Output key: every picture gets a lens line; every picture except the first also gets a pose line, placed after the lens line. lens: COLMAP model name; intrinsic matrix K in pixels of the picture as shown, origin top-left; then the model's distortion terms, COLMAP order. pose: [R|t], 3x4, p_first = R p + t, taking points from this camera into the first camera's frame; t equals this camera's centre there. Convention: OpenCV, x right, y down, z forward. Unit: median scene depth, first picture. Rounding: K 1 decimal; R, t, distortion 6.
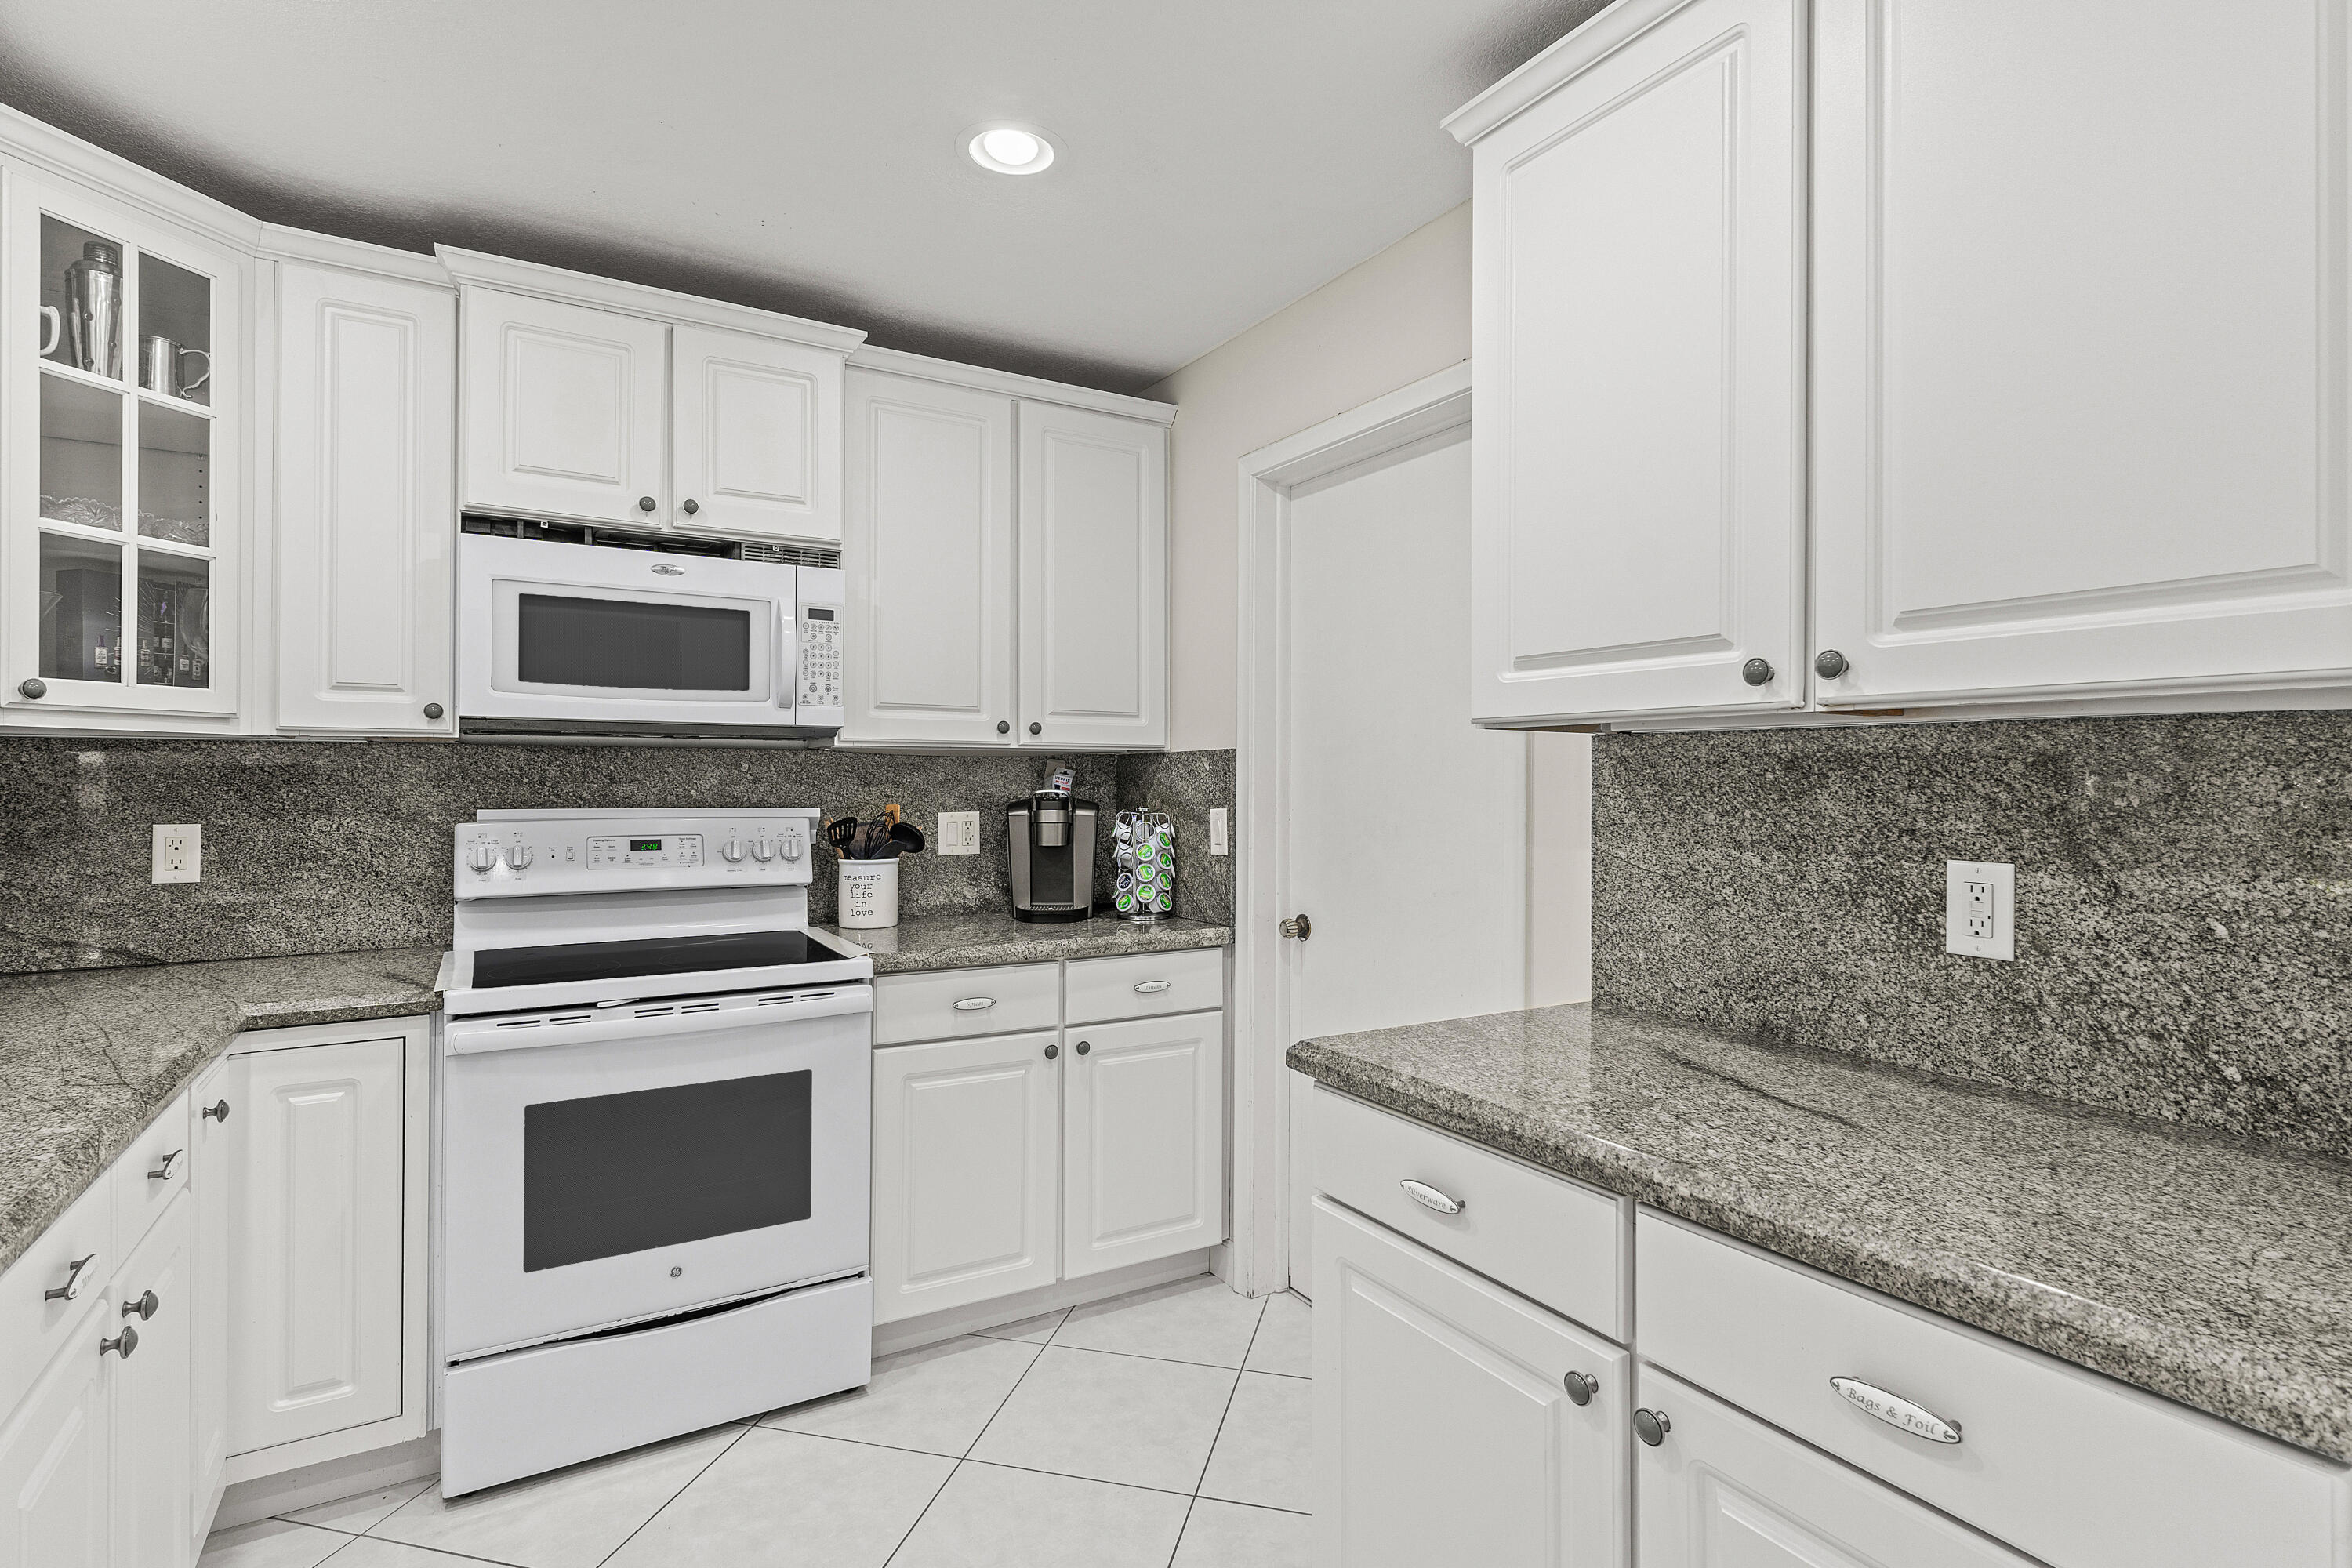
lens RADIAL K [[1143.4, 0, 1183.5], [0, 1143.4, 774.2], [0, 0, 1]] dist [0.000081, -0.000114]
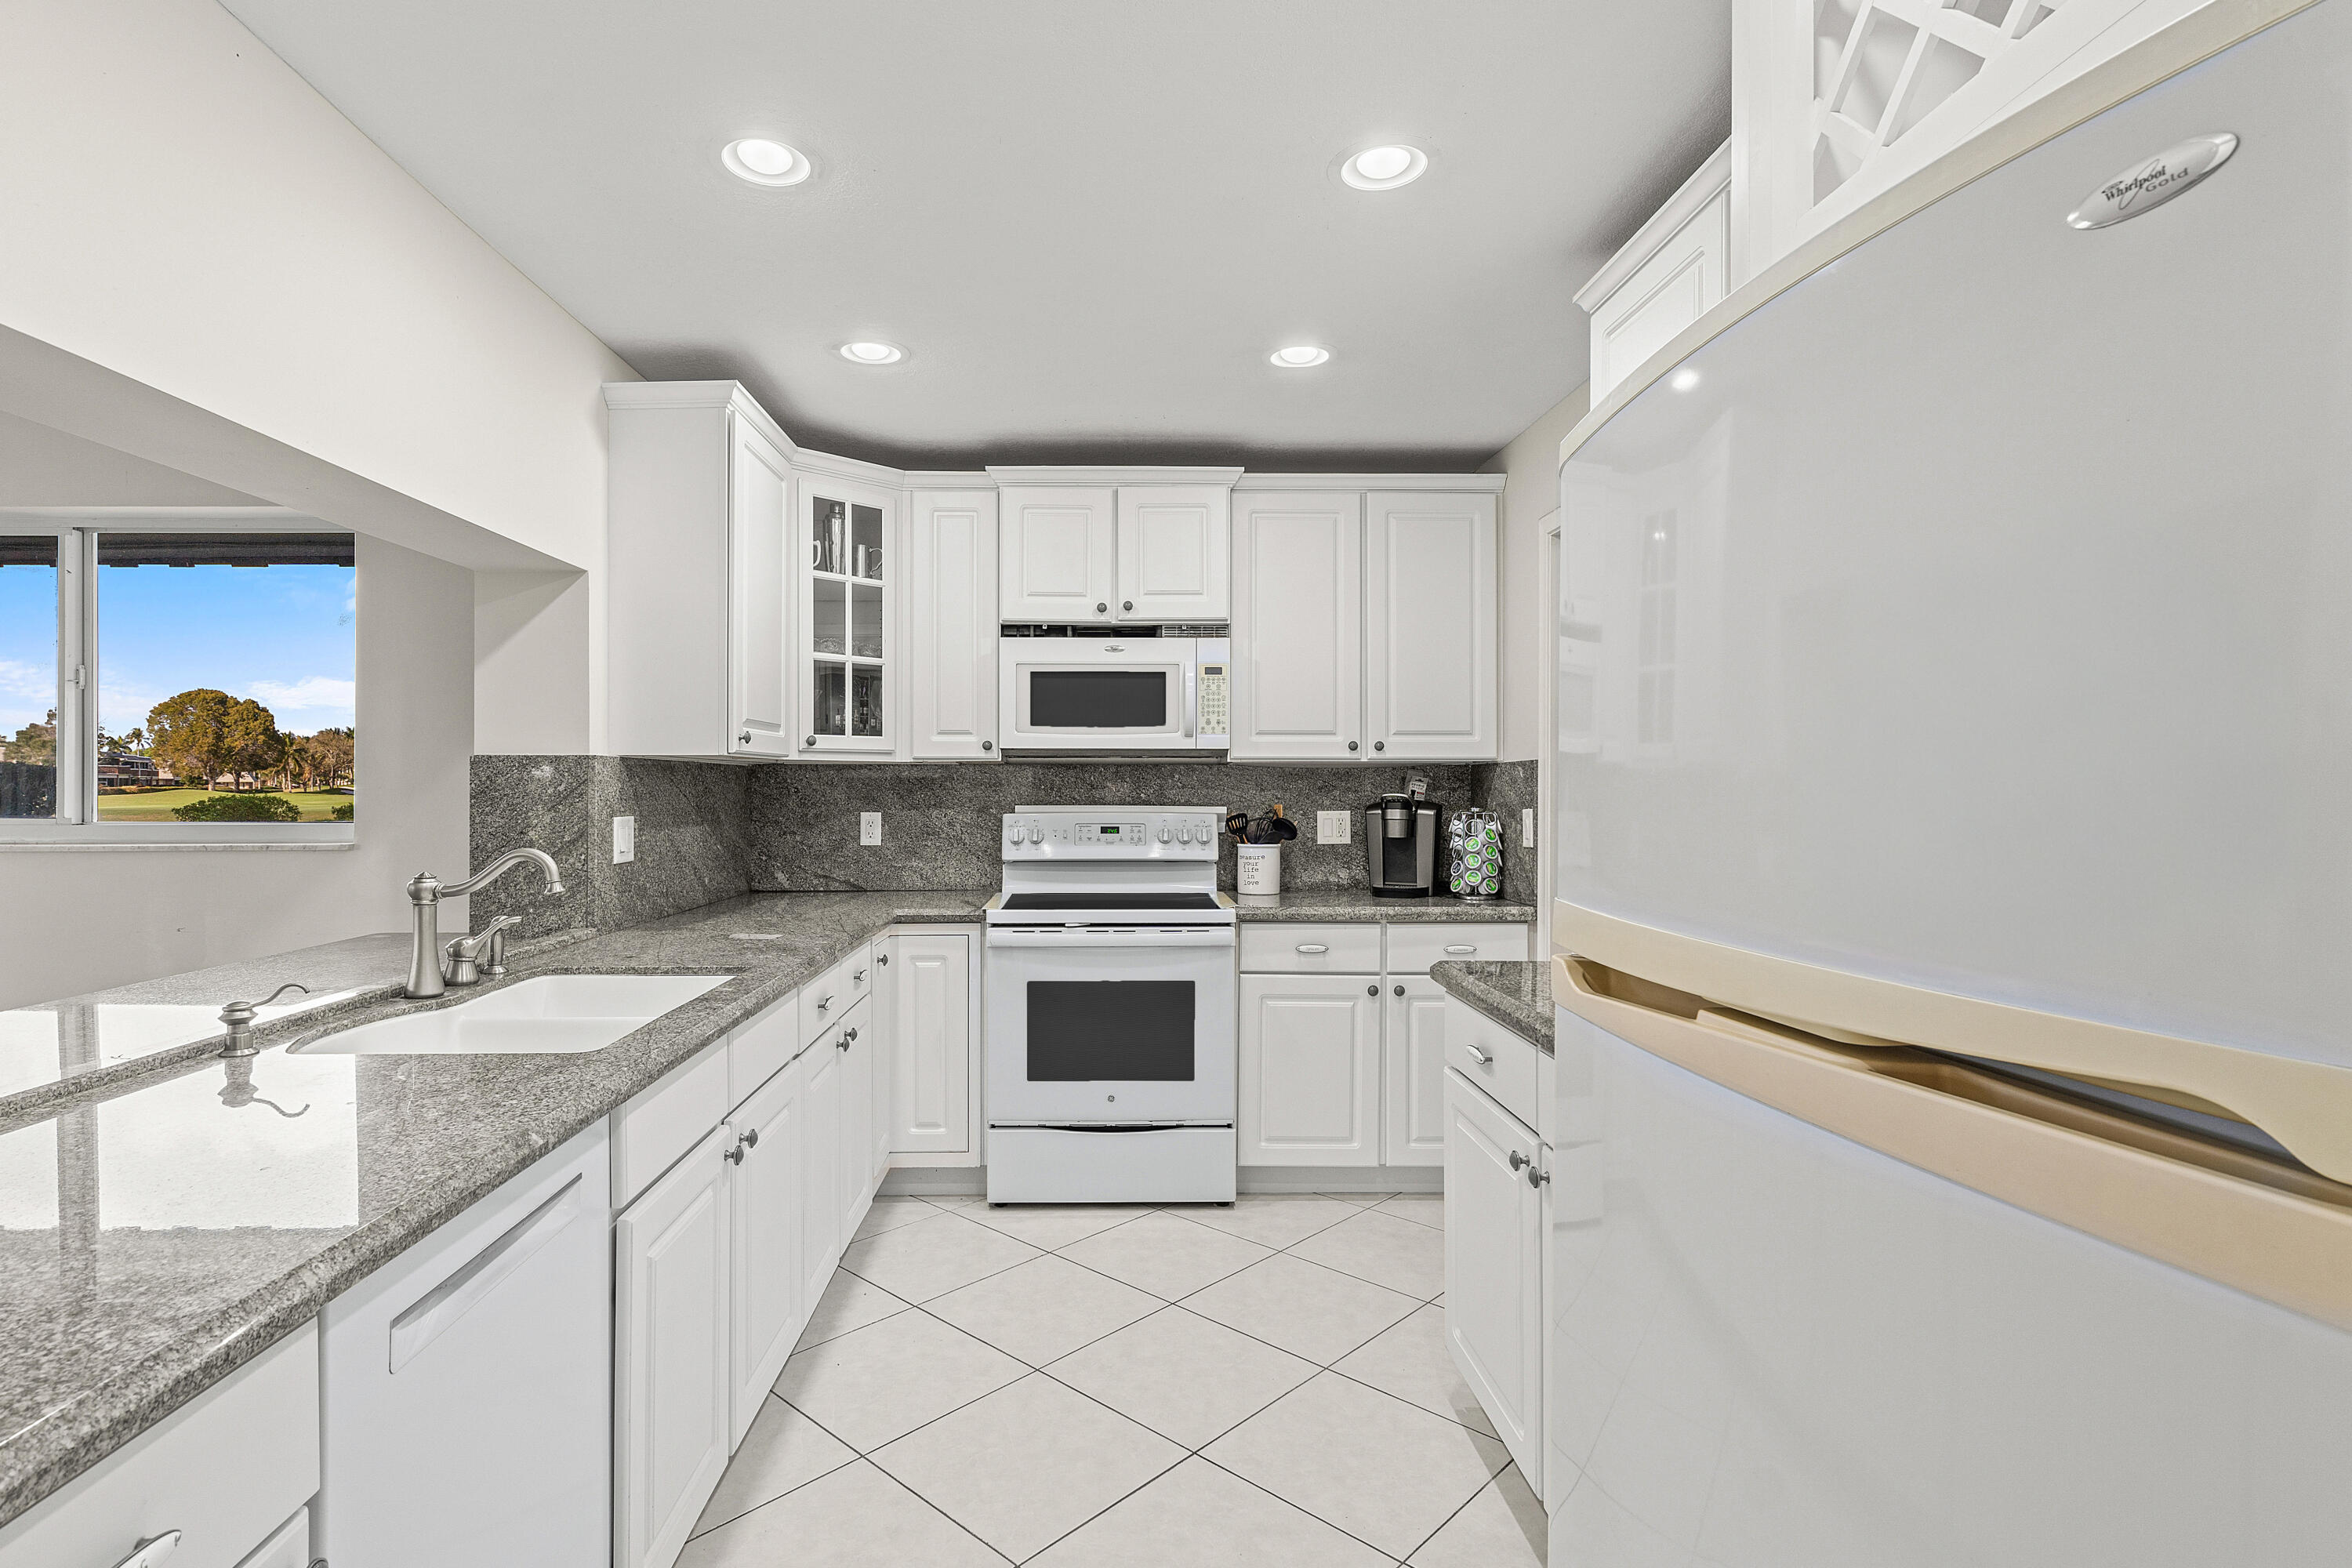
lens RADIAL K [[1151.3, 0, 1122.4], [0, 1151.3, 780.8], [0, 0, 1]] dist [-0.001482, 0.000040]
pose [[0.867046, -0.004904, -0.498205, 0.315841], [0.004754, 0.999987, -0.001571, -0.000231], [0.498206, -0.001006, 0.867058, -0.320854]]
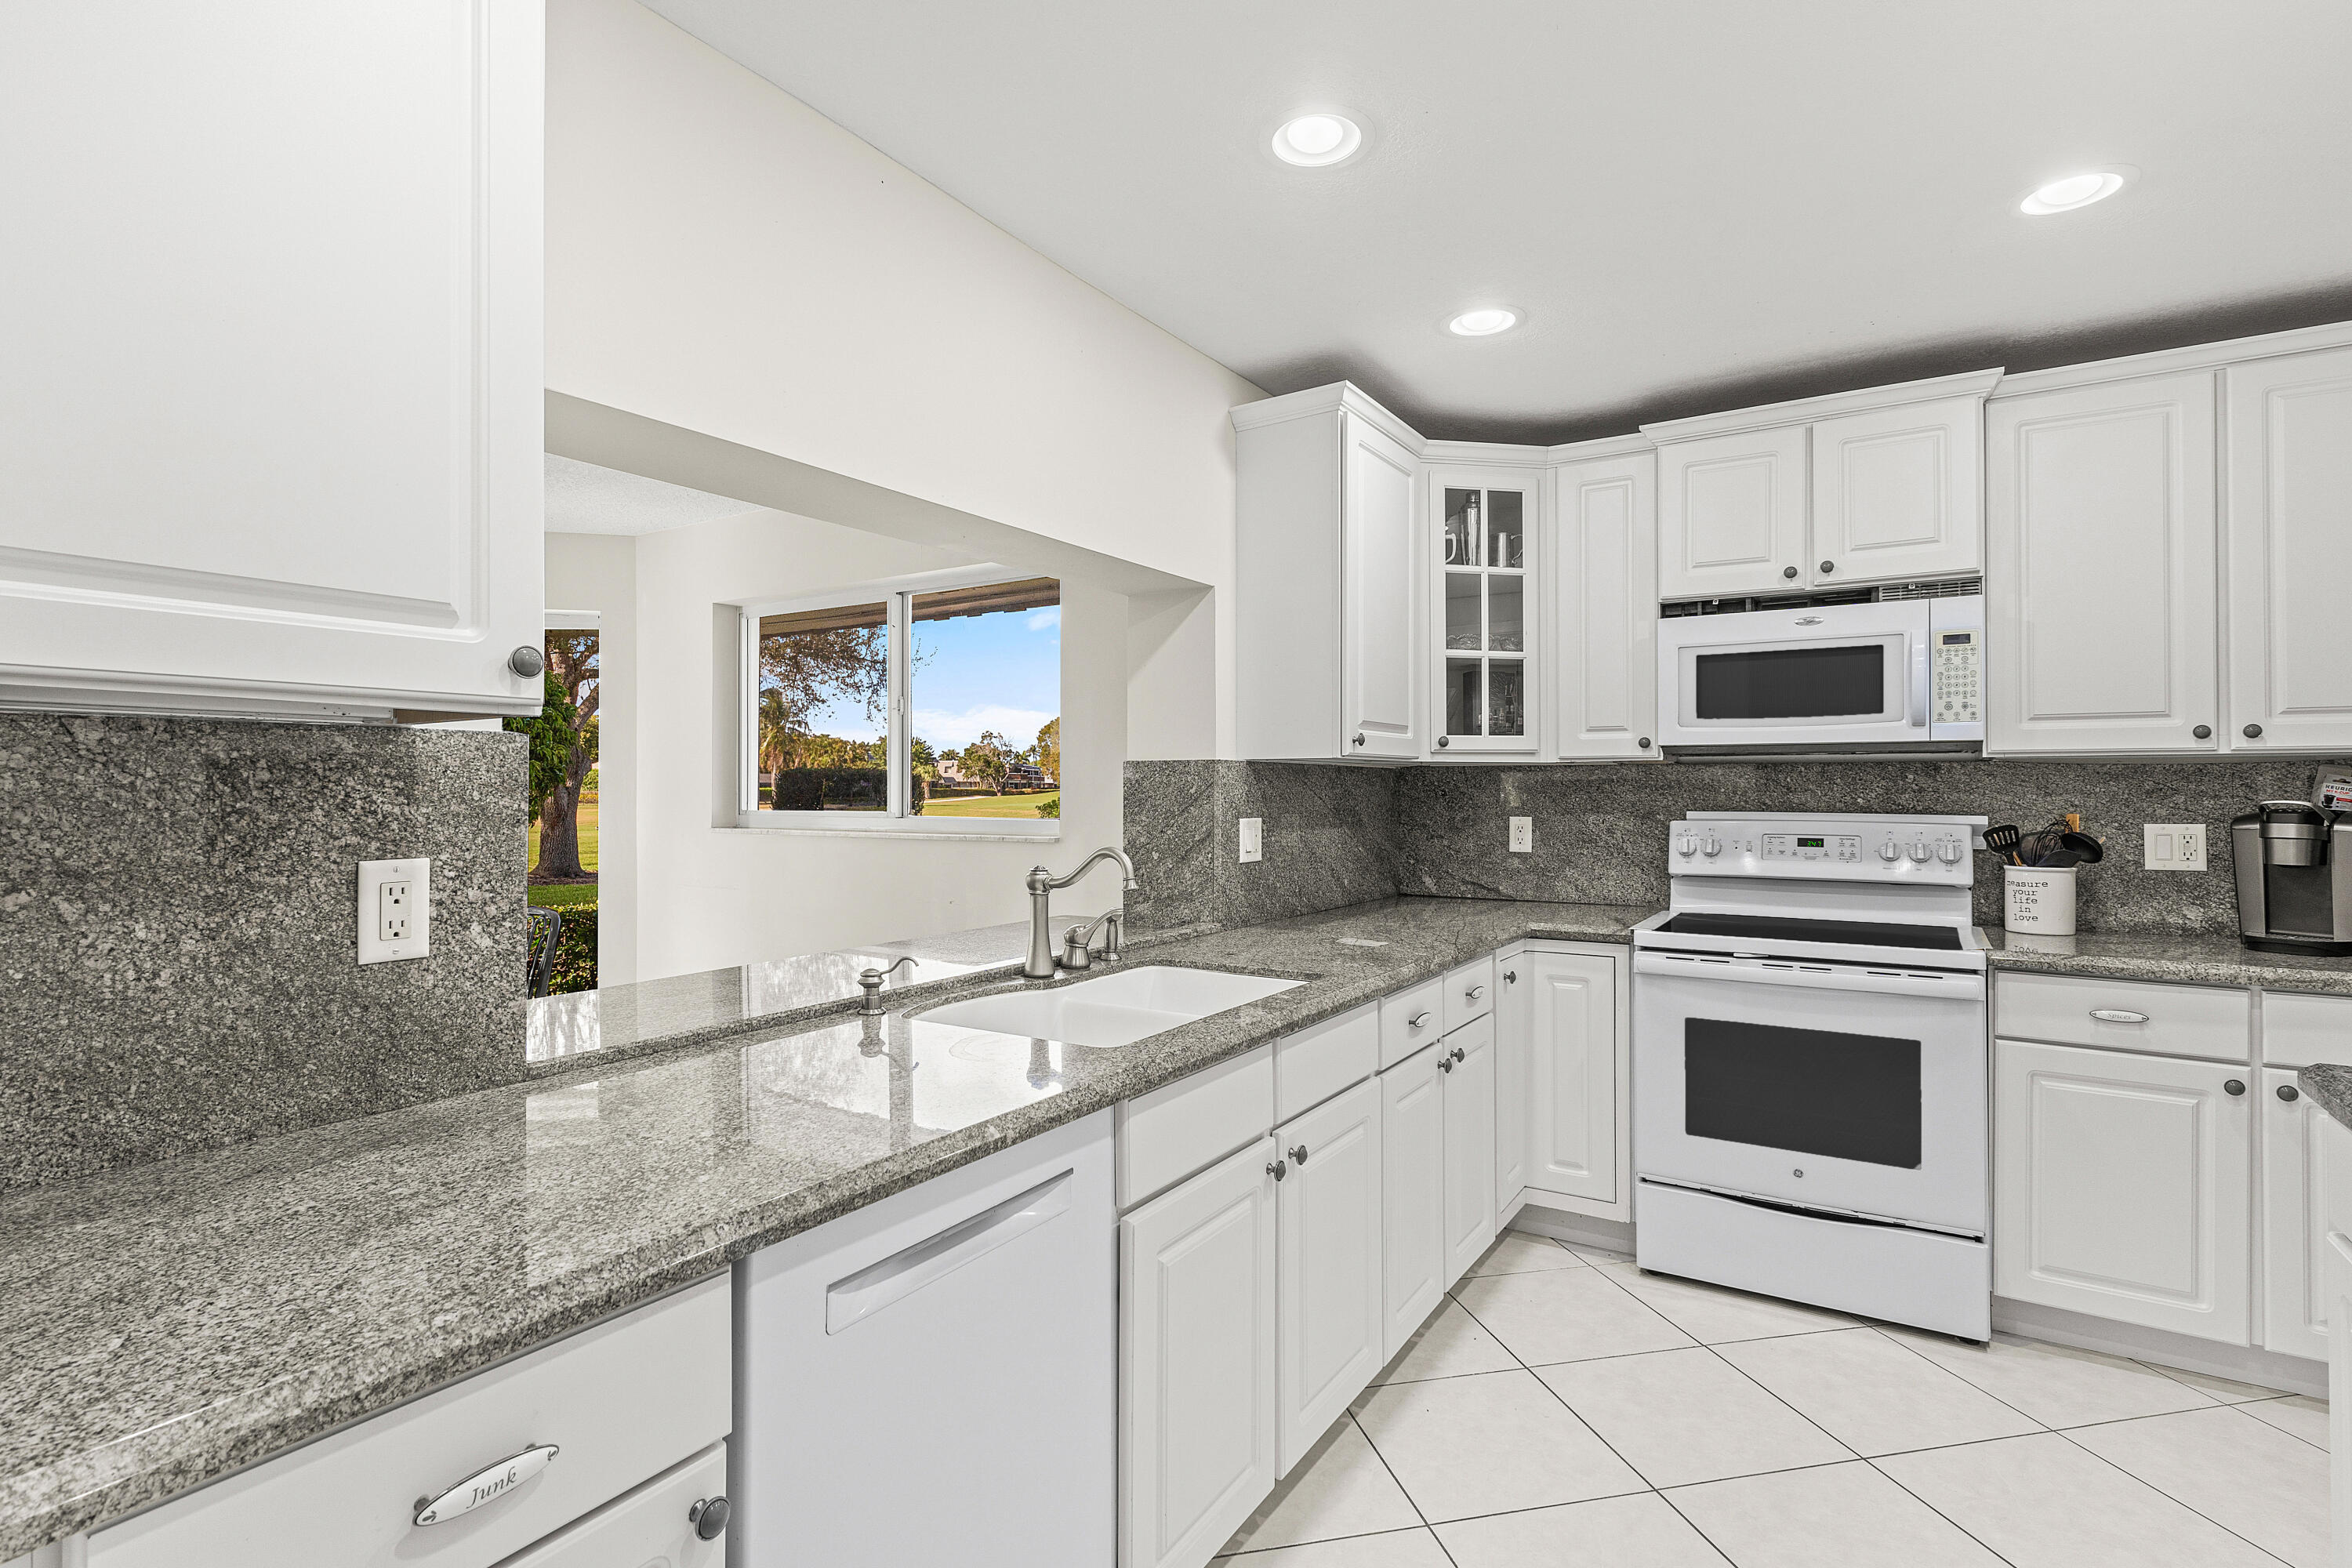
lens RADIAL K [[1135.1, 0, 1173.8], [0, 1135.1, 775.6], [0, 0, 1]] dist [0.001404, 0.000478]
pose [[0.448688, -0.012647, -0.893599, 0.335964], [0.005178, 0.999920, -0.011551, 0.000510], [0.893673, 0.000556, 0.448718, -0.171826]]
